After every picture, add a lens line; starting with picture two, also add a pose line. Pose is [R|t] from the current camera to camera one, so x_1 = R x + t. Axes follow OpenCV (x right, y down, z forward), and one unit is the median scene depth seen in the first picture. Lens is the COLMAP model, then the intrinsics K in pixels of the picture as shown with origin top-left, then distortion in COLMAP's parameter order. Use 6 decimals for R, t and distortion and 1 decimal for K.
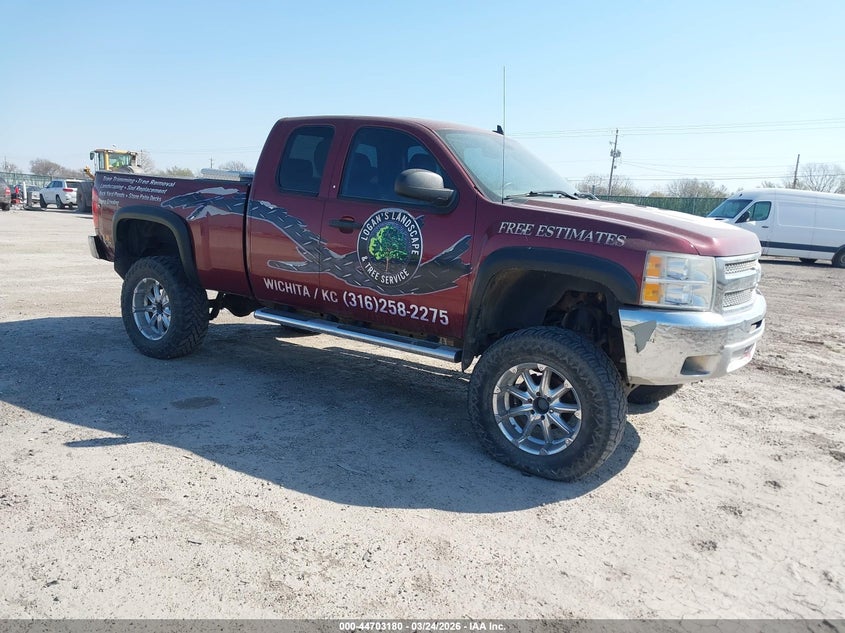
lens RADIAL K [[681.7, 0, 422.5], [0, 681.7, 316.5], [0, 0, 1]] dist [0.001028, -0.000141]
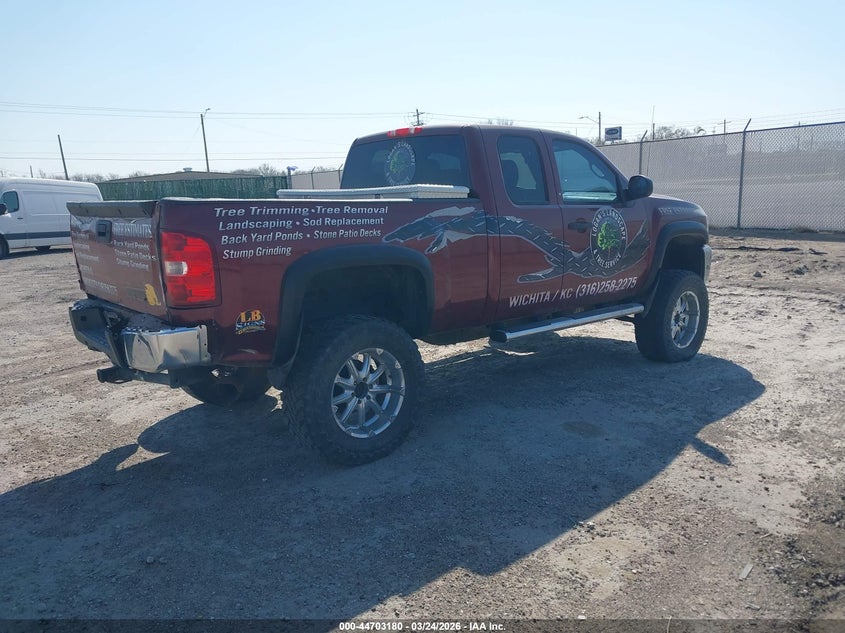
lens RADIAL K [[661.3, 0, 422.5], [0, 661.3, 316.5], [0, 0, 1]] dist [0.296064, -0.000286]
pose [[0.231643, -0.227731, 0.945770, -1.171538], [0.214782, 0.960193, 0.178598, -0.227271], [-0.948794, 0.161764, 0.271335, 0.885789]]
